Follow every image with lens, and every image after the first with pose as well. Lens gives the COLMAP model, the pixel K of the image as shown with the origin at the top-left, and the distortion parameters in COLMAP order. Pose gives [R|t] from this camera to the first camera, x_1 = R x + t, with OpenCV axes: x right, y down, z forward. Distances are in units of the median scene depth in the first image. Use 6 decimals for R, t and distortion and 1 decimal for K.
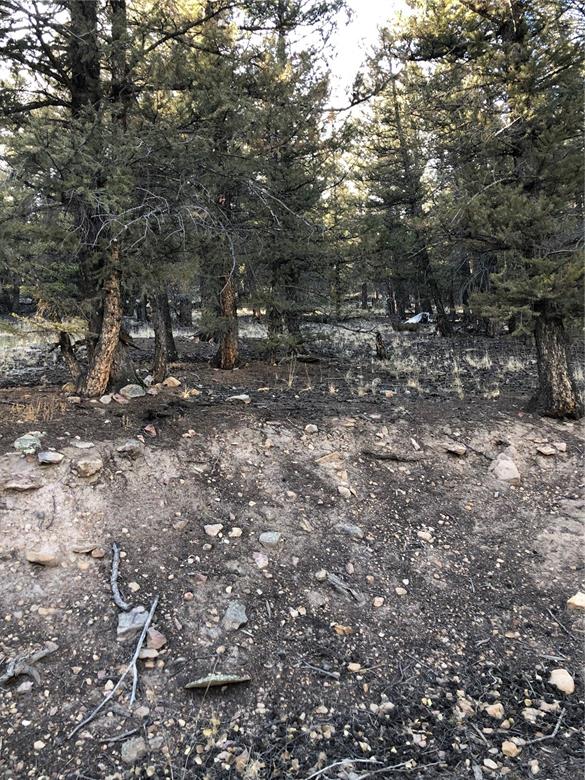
lens RADIAL K [[629.6, 0, 290.1], [0, 629.6, 386.9], [0, 0, 1]] dist [0.027316, -0.012244]
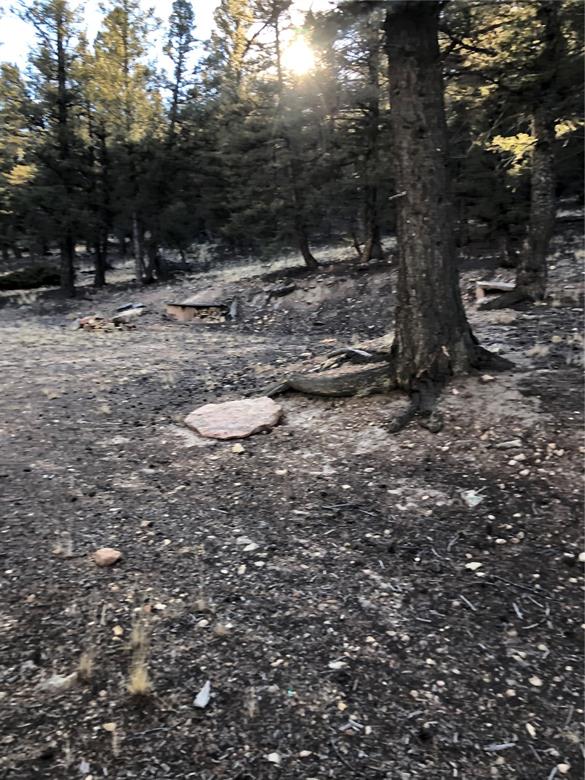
lens RADIAL K [[629.6, 0, 297.6], [0, 629.6, 384.7], [0, 0, 1]] dist [0.027316, -0.012244]
pose [[0.631890, 0.127352, -0.764523, 2.590736], [0.029374, 0.981765, 0.187817, 0.011450], [0.774501, -0.141137, 0.616627, -1.595326]]
